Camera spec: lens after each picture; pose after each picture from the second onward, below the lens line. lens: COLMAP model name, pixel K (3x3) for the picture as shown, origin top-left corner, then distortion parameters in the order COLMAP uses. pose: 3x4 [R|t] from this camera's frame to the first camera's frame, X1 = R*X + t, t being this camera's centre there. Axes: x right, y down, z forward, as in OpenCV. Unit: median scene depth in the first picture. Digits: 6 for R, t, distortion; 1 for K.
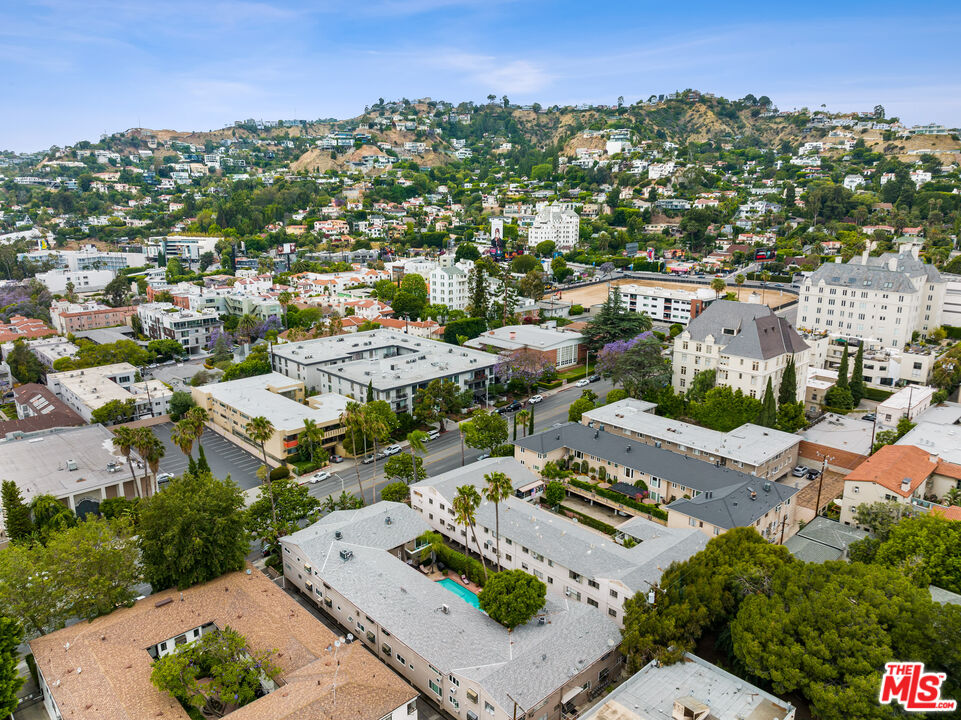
lens RADIAL K [[695.9, 0, 479.0], [0, 695.9, 360.8], [0, 0, 1]] dist [-0.037234, 0.000888]
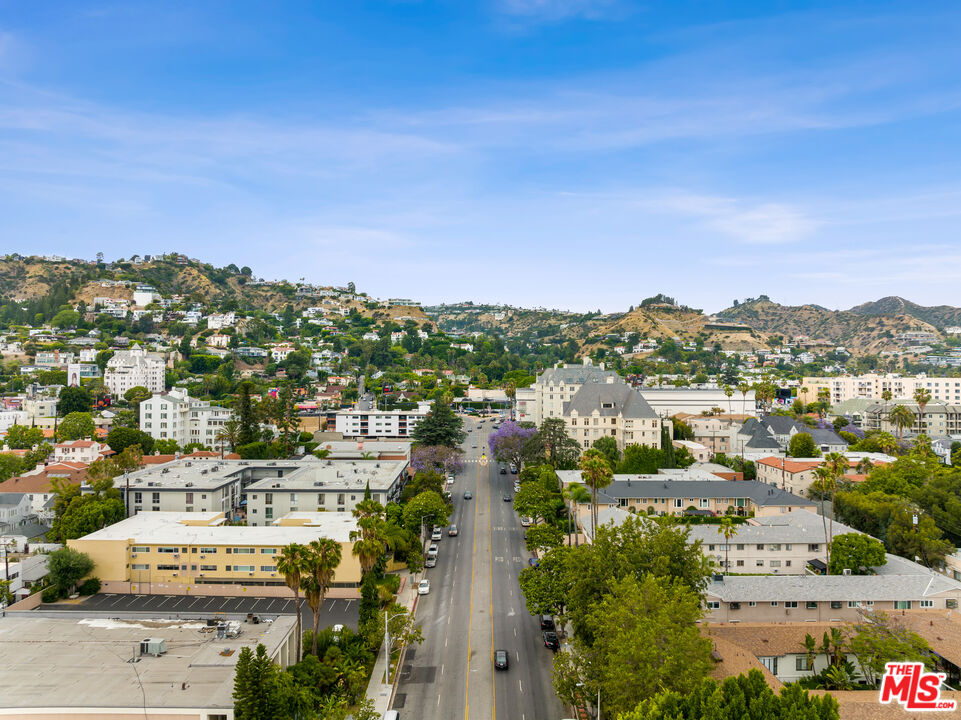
lens RADIAL K [[695.9, 0, 478.7], [0, 695.9, 360.7], [0, 0, 1]] dist [-0.037234, 0.000888]
pose [[0.678329, 0.013937, 0.734626, -0.188481], [0.170194, 0.969648, -0.175546, 0.015719], [-0.714775, 0.244107, 0.655369, 0.085718]]
